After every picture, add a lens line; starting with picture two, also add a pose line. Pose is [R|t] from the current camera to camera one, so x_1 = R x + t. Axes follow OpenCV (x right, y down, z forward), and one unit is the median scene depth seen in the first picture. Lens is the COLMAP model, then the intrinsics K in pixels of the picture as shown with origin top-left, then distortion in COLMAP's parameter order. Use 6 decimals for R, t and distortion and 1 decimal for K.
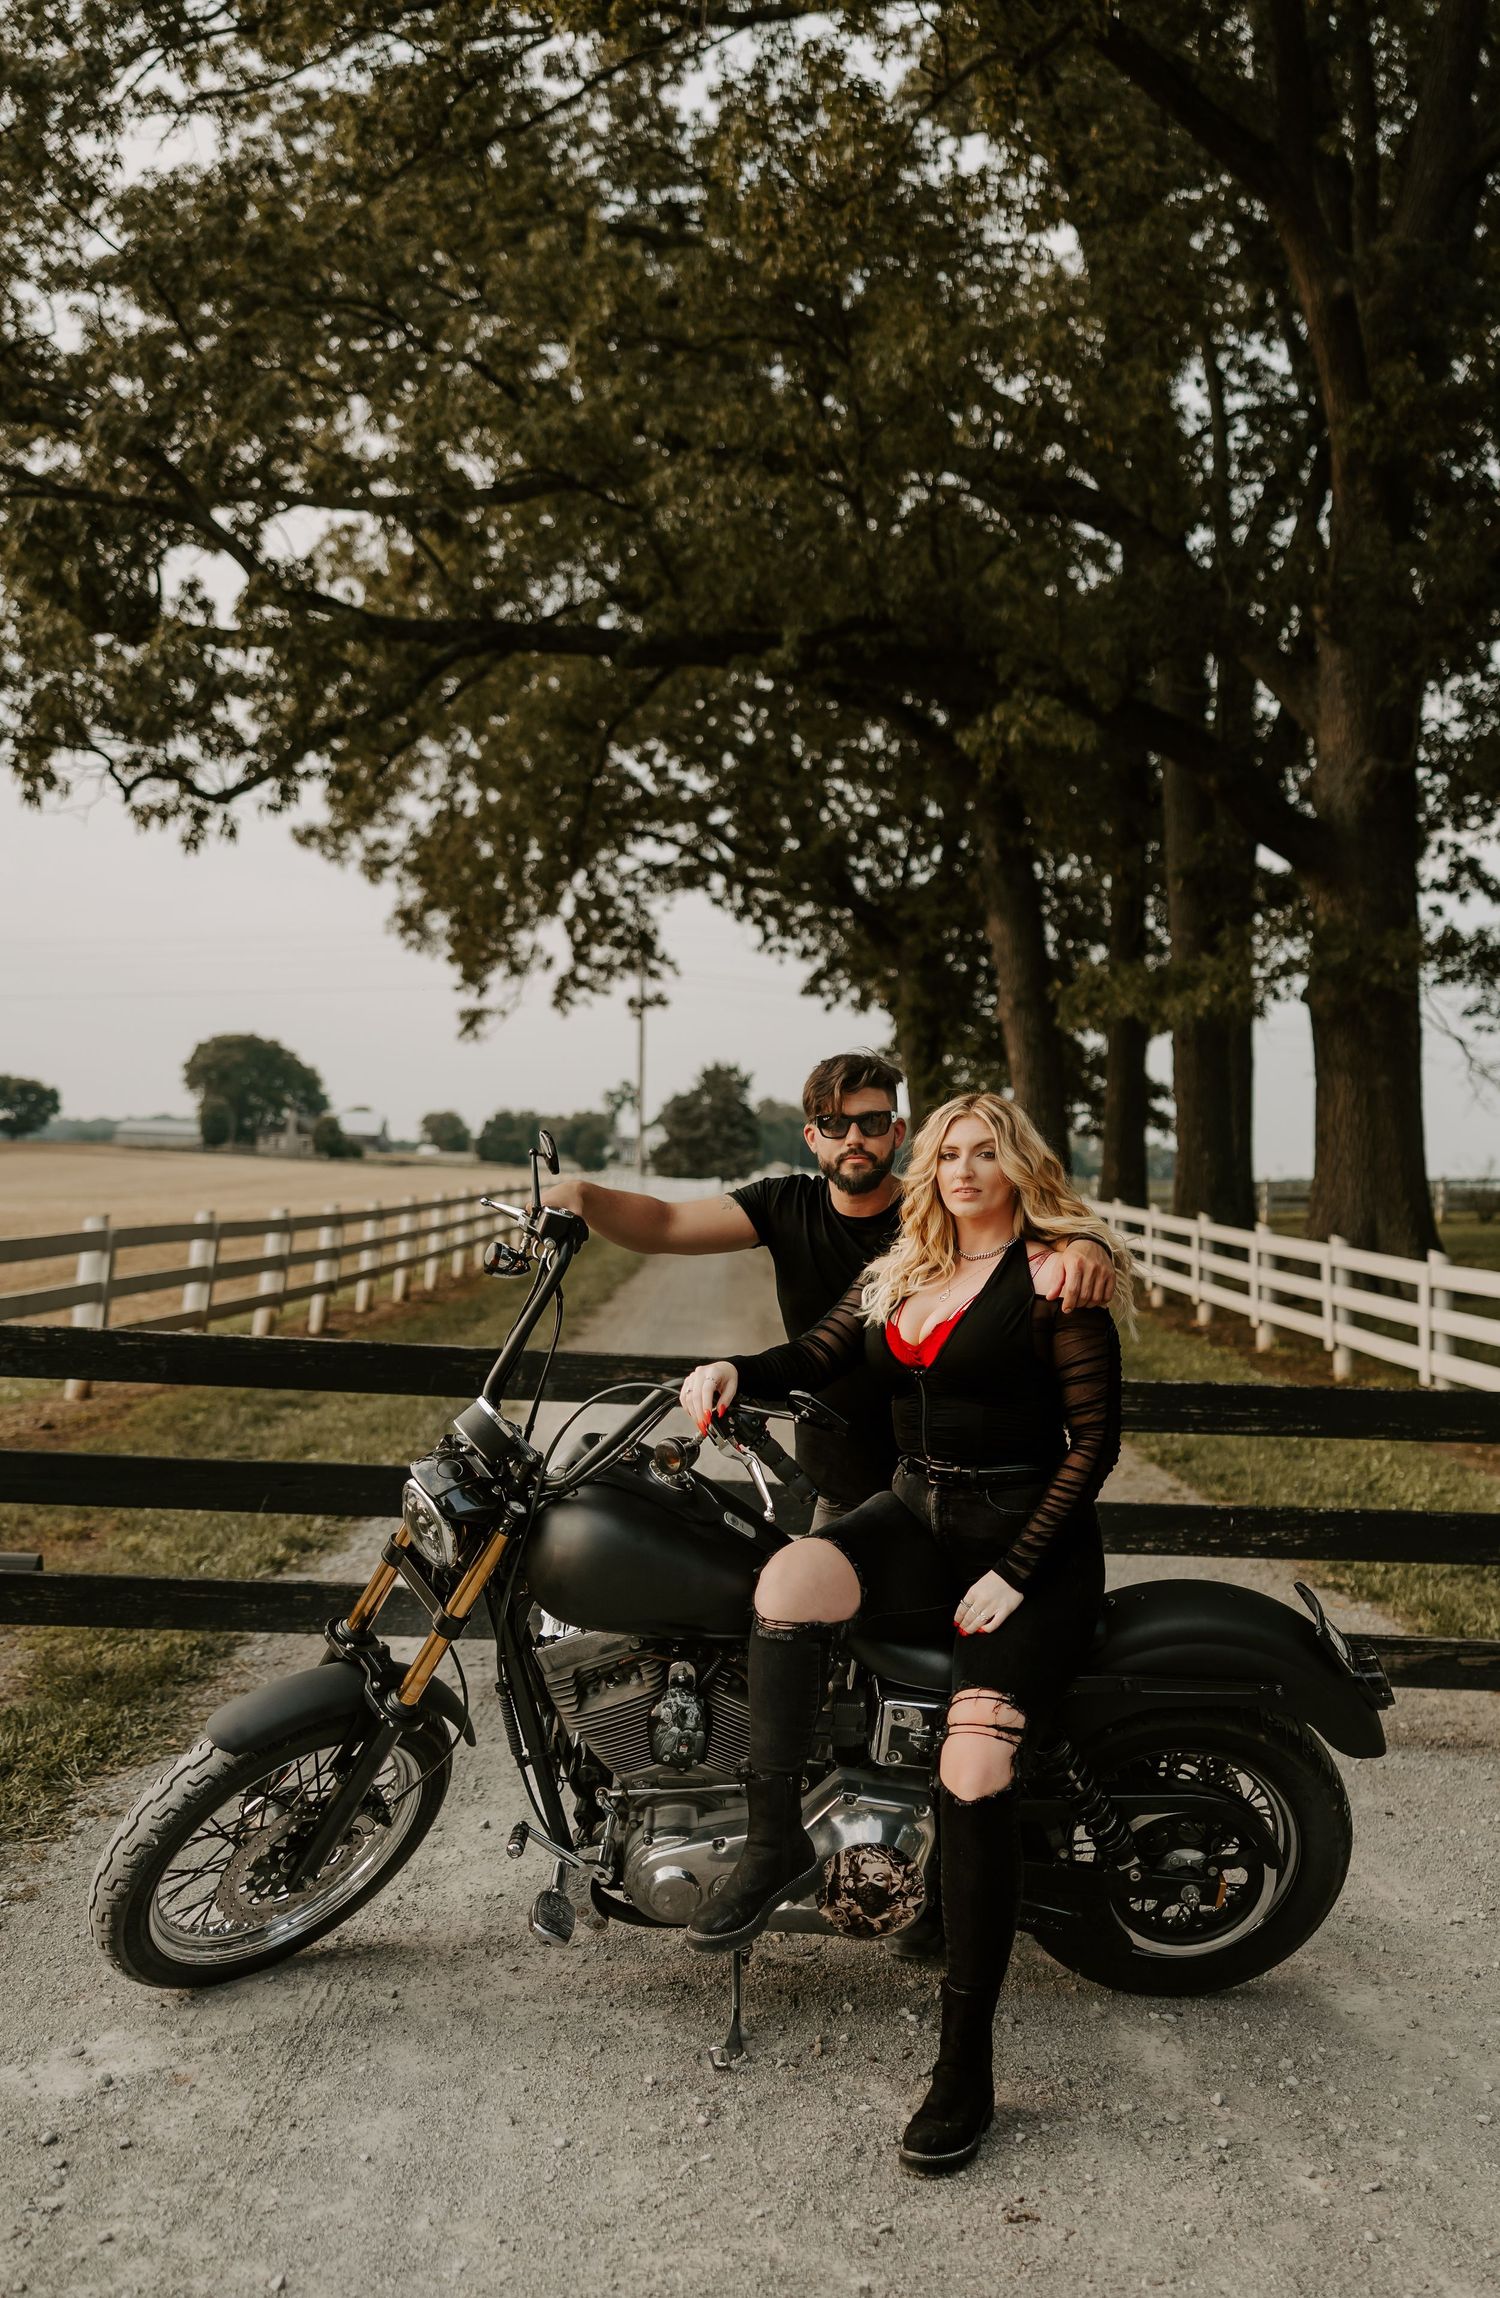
lens RADIAL K [[2024.0, 0, 800.4], [0, 2024.0, 1113.2], [0, 0, 1]] dist [0.016415, -0.014025]
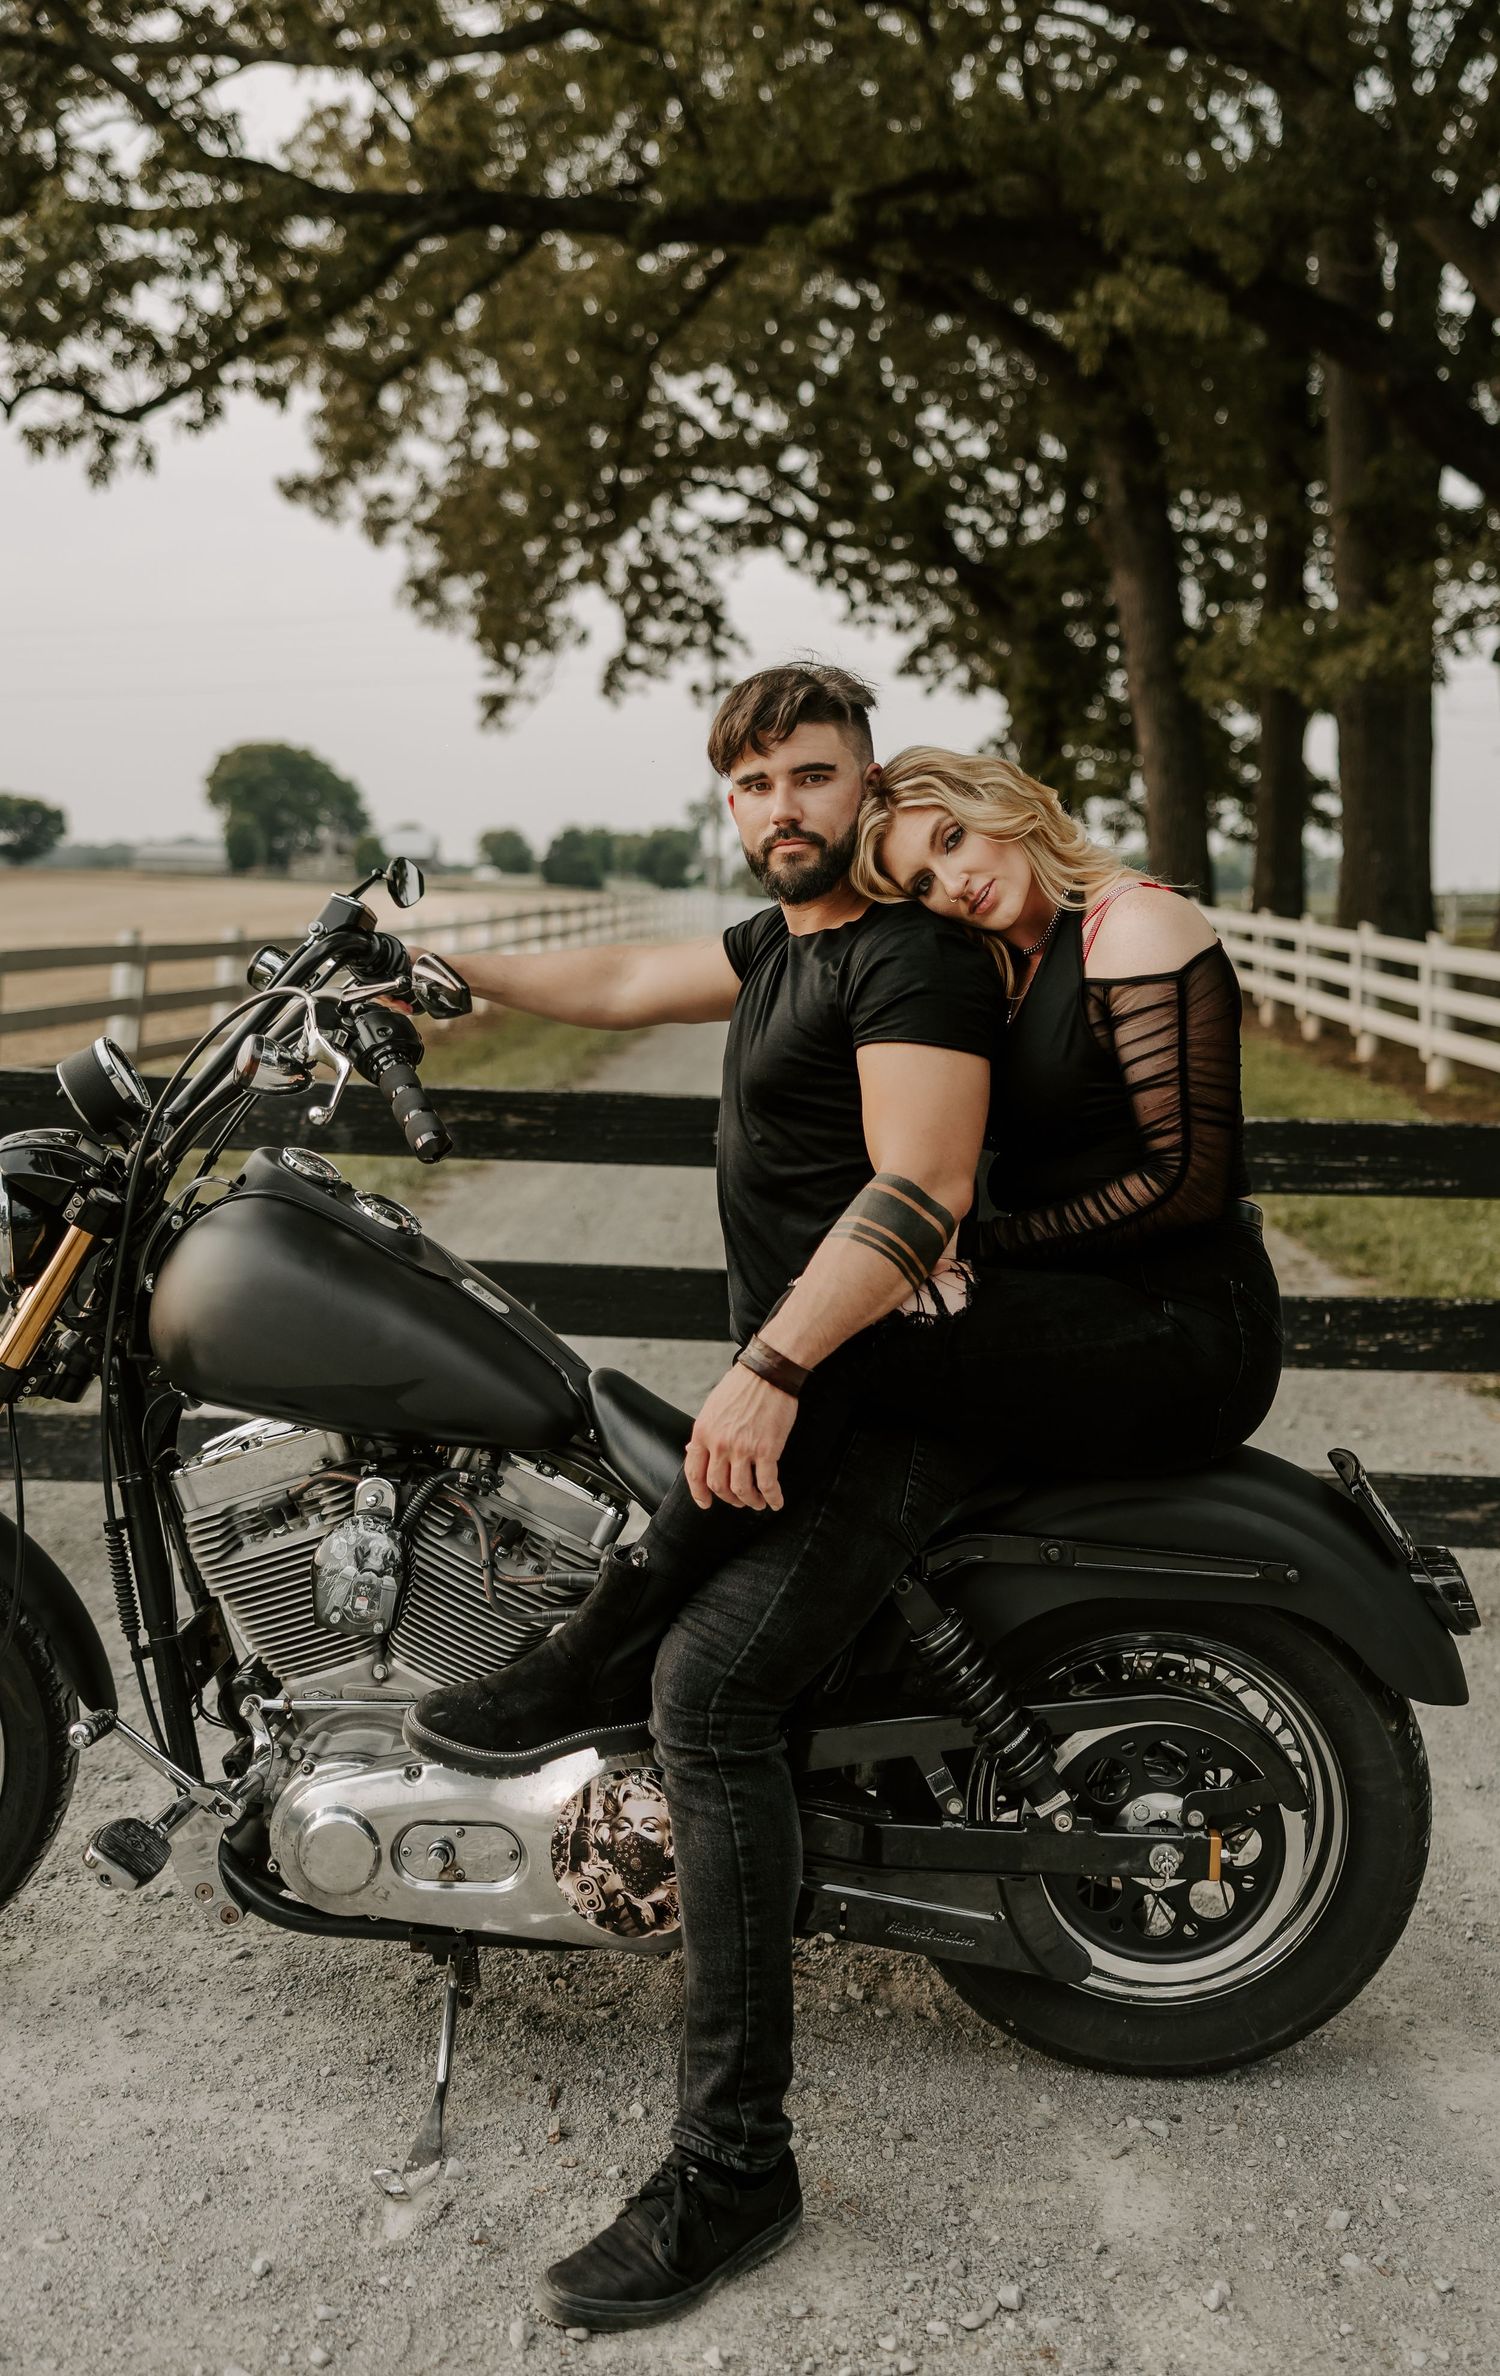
lens RADIAL K [[2292.6, 0, 842.2], [0, 2292.6, 1055.8], [0, 0, 1]] dist [-0.005590, -0.005275]
pose [[0.999218, -0.009794, -0.038315, 0.016540], [0.013481, 0.995176, 0.097172, 0.007234], [0.037179, -0.097613, 0.994530, 0.048794]]
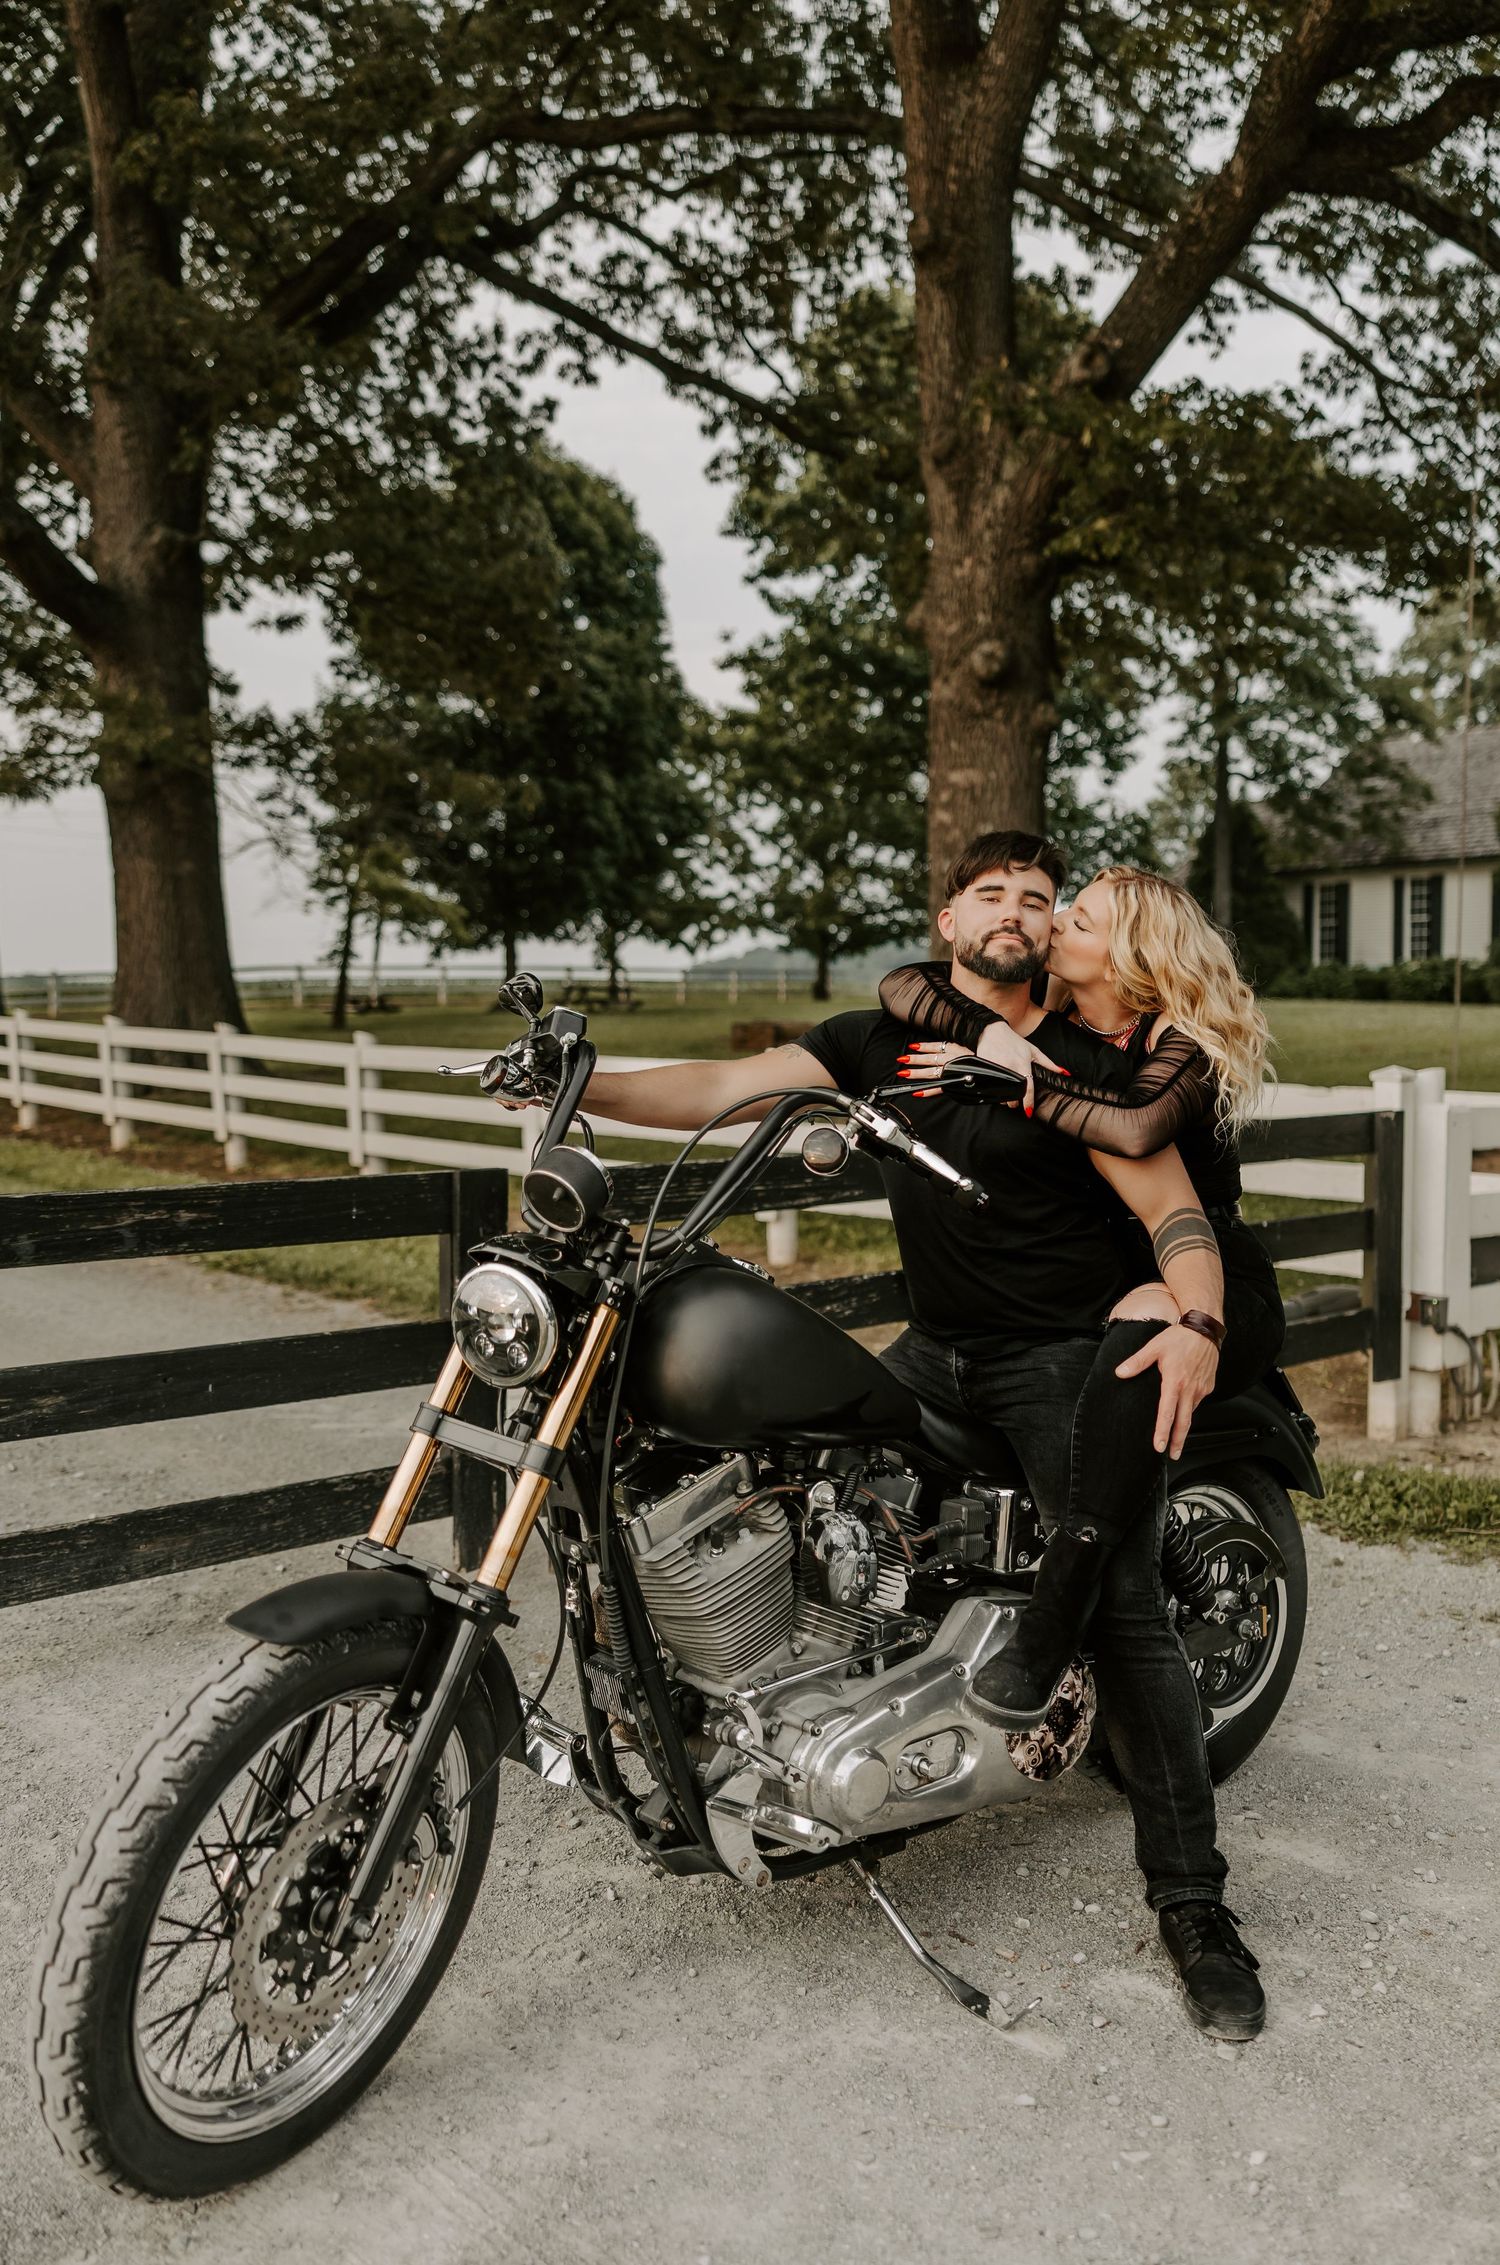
lens RADIAL K [[1927.9, 0, 793.9], [0, 1927.9, 1133.7], [0, 0, 1]] dist [0.006270, -0.004557]
pose [[0.761343, -0.082706, 0.643053, -0.077944], [0.008933, 0.993074, 0.117149, 0.004238], [-0.648288, -0.083446, 0.756809, 0.072111]]
